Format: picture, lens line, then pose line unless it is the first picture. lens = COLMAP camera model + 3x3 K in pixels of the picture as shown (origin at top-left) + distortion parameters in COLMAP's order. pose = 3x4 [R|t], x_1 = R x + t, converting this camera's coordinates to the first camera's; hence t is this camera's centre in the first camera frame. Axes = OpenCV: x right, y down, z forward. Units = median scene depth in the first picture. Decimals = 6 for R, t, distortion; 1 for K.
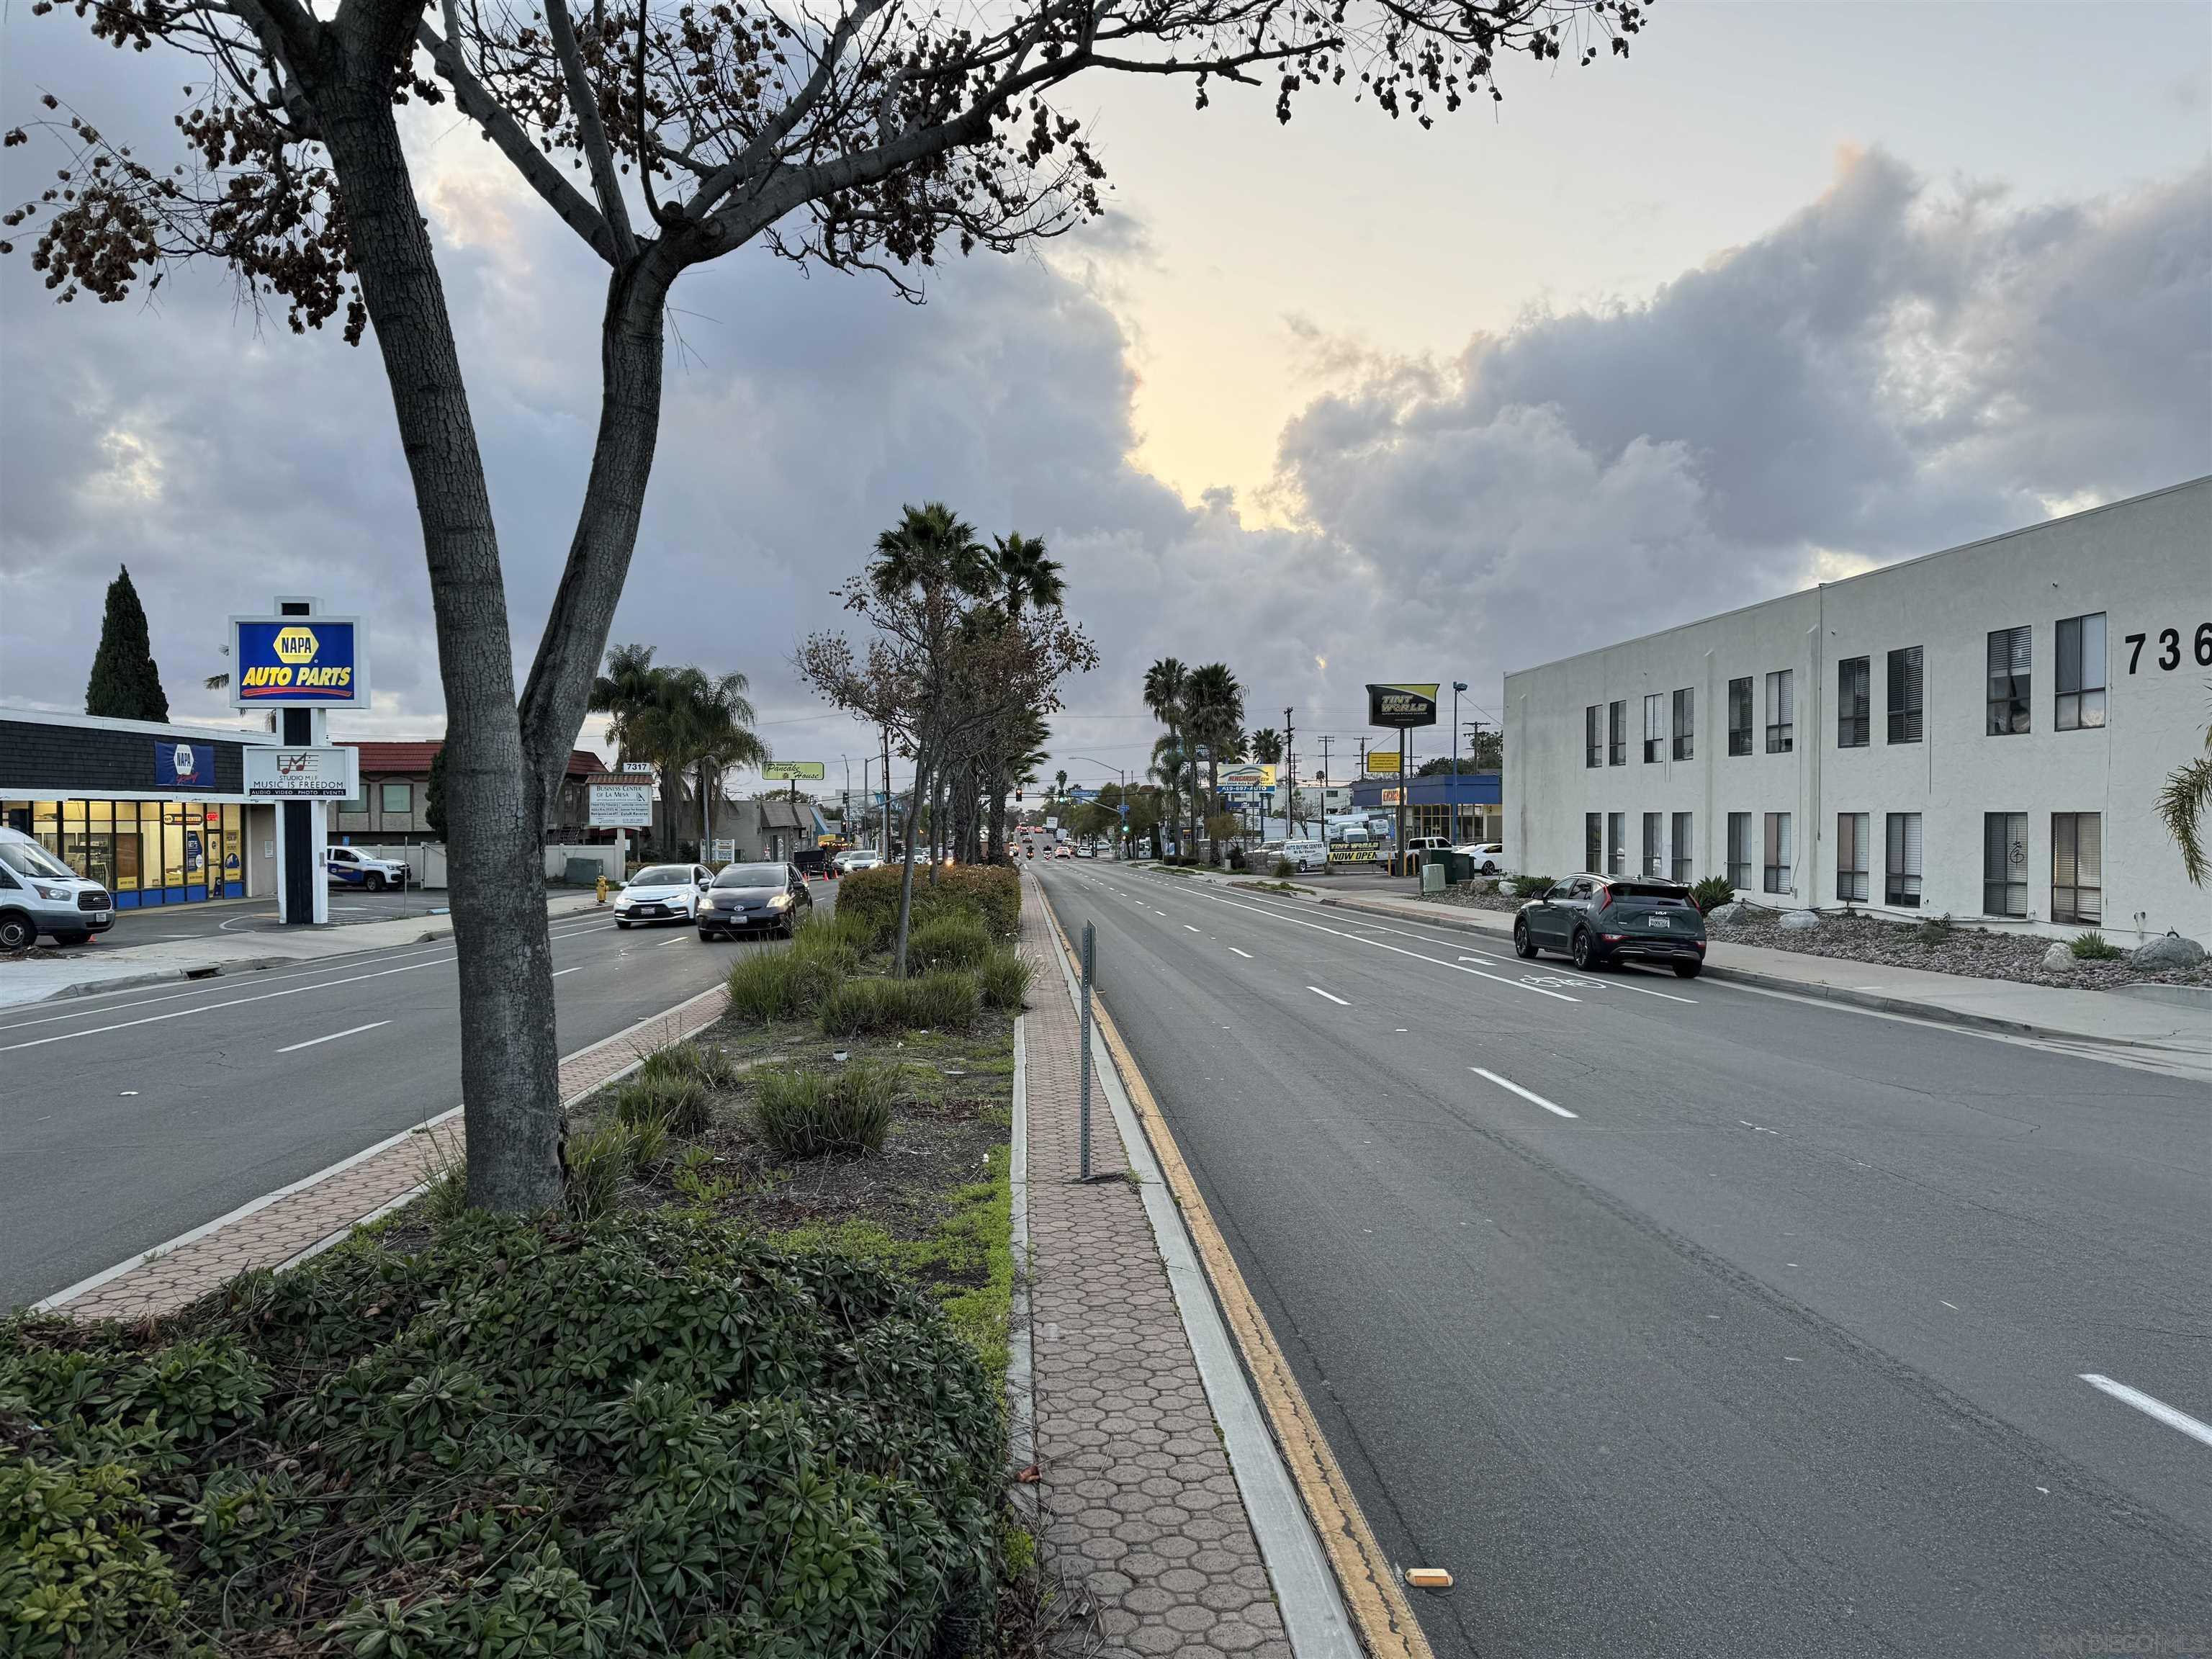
lens RADIAL K [[1593.9, 0, 1104.6], [0, 1593.9, 833.6], [0, 0, 1]] dist [0.000832, 0.000352]
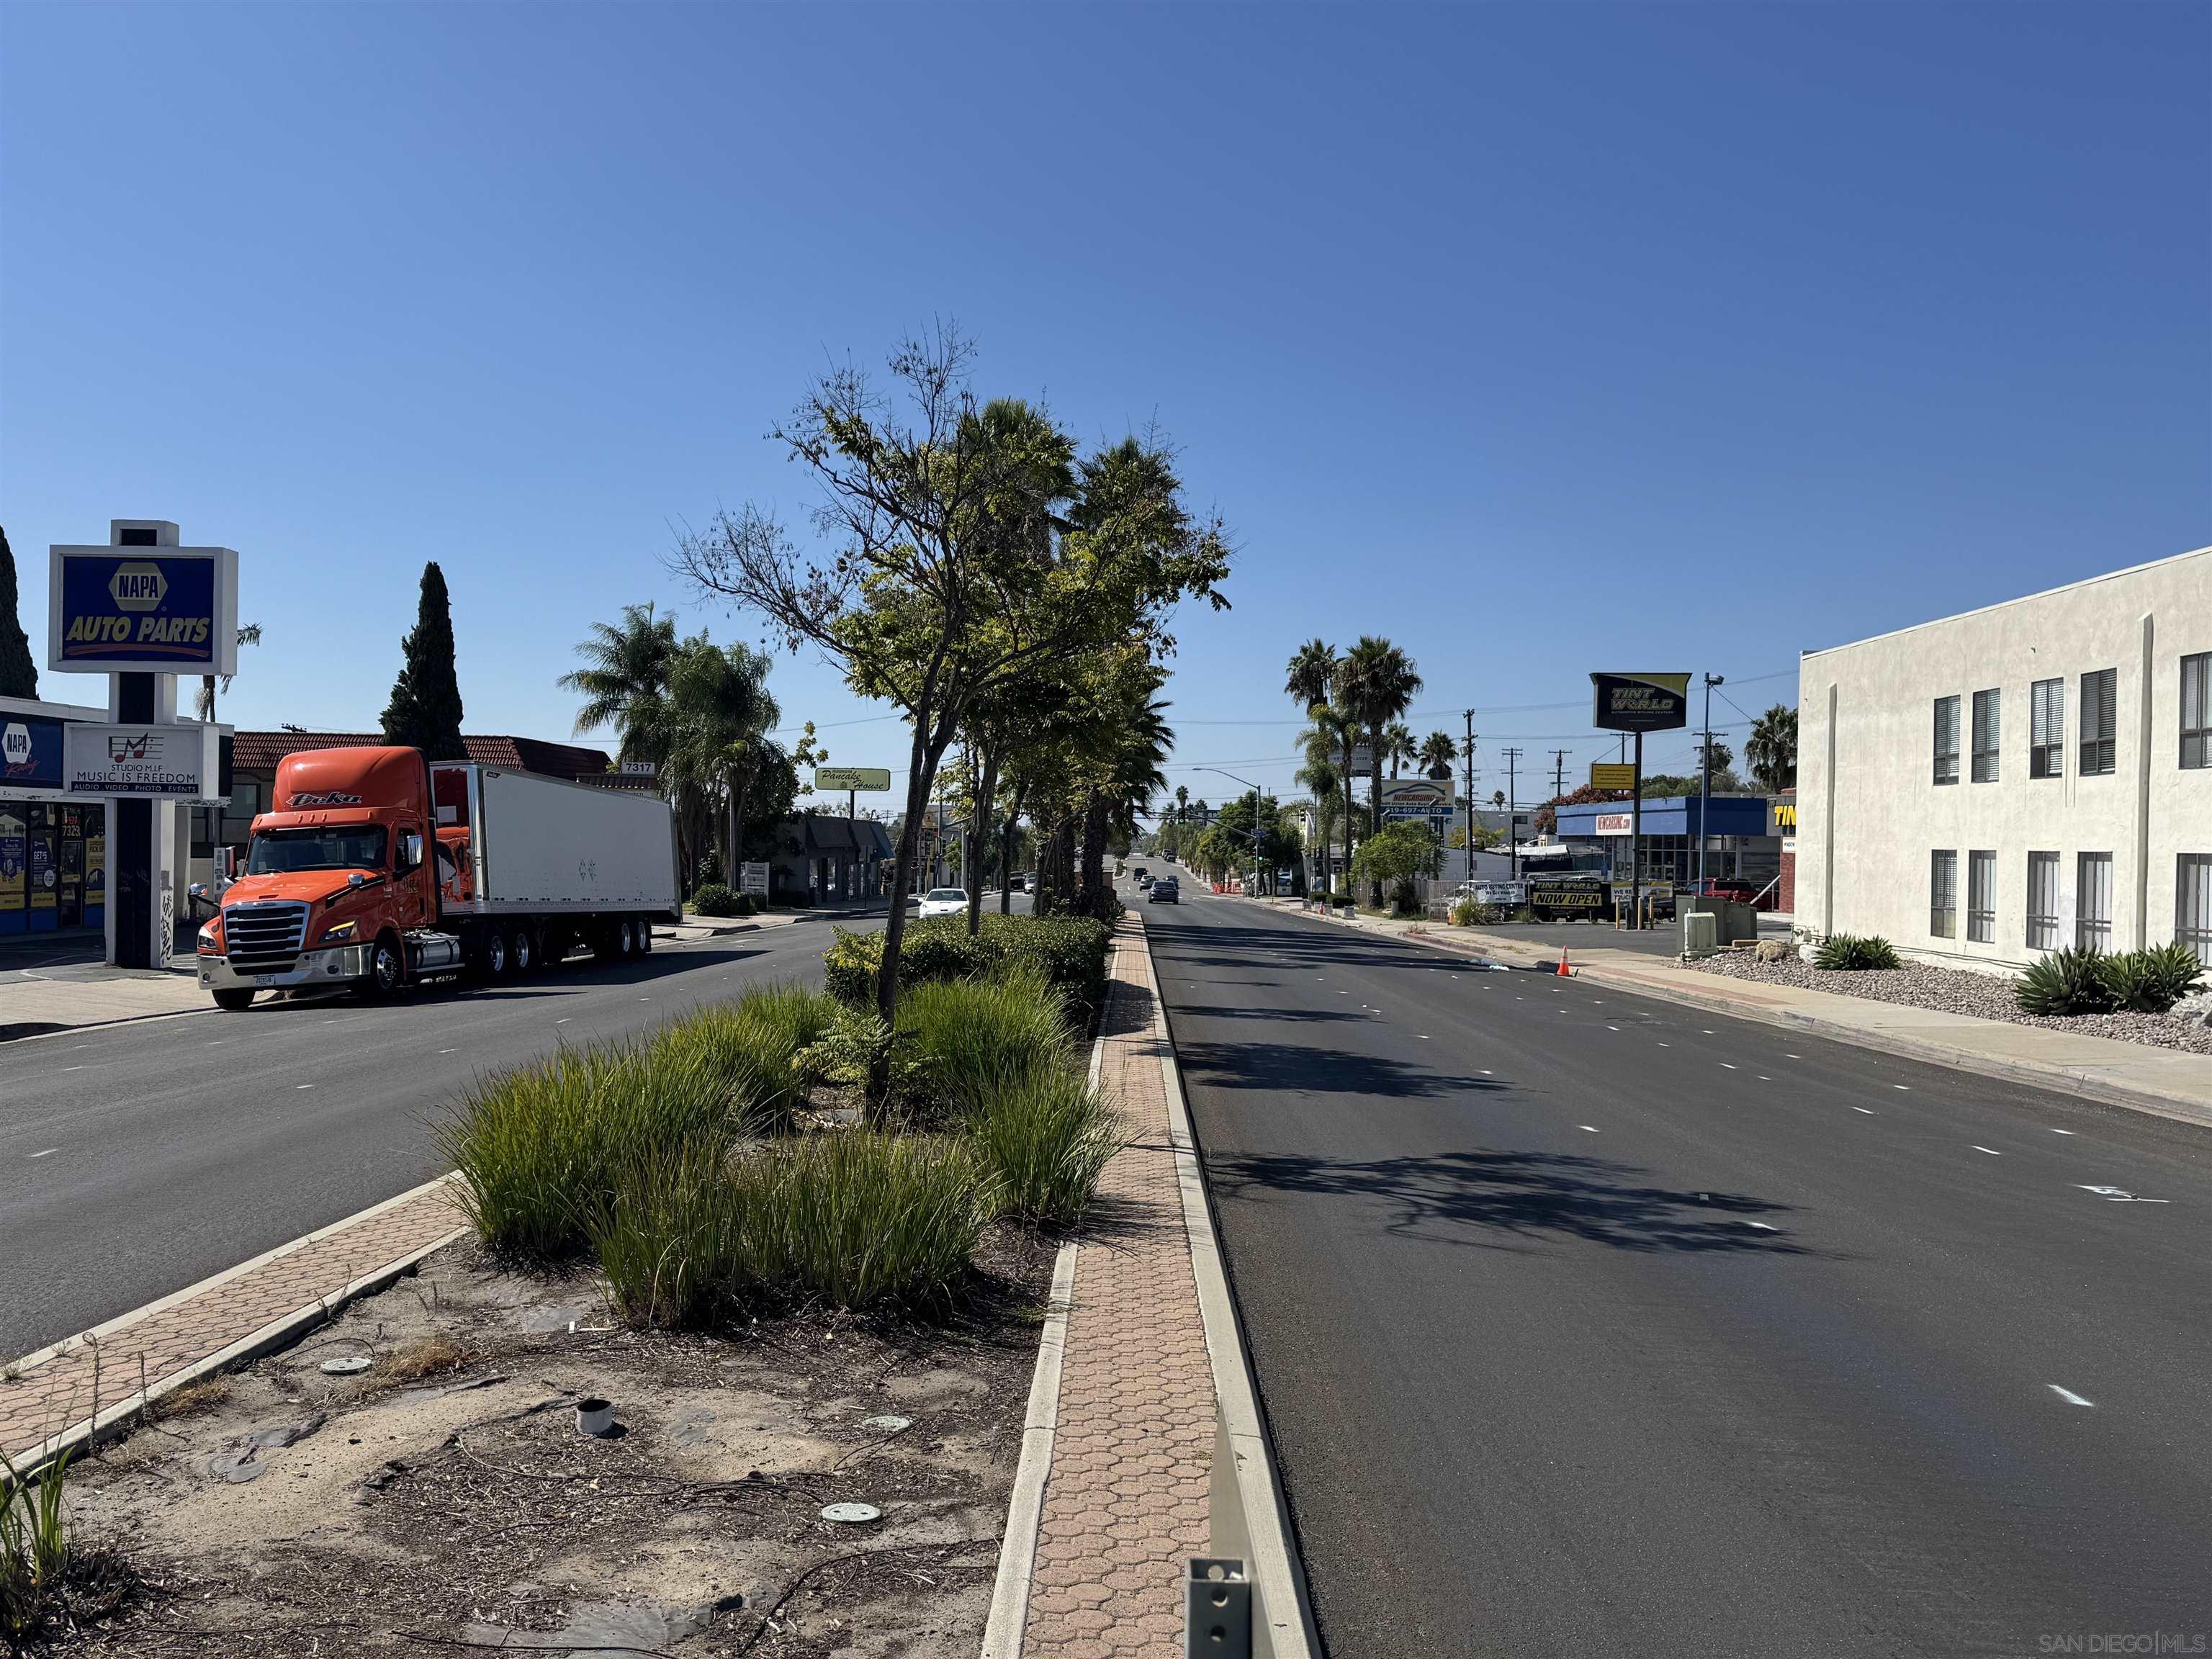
lens RADIAL K [[1810.4, 0, 1096.6], [0, 1810.4, 838.0], [0, 0, 1]] dist [0.166340, -0.277622]
pose [[0.997100, 0.018635, -0.073786, -0.003969], [-0.019527, 0.999744, -0.011391, -0.001702], [0.073555, 0.012799, 0.997209, 0.166955]]
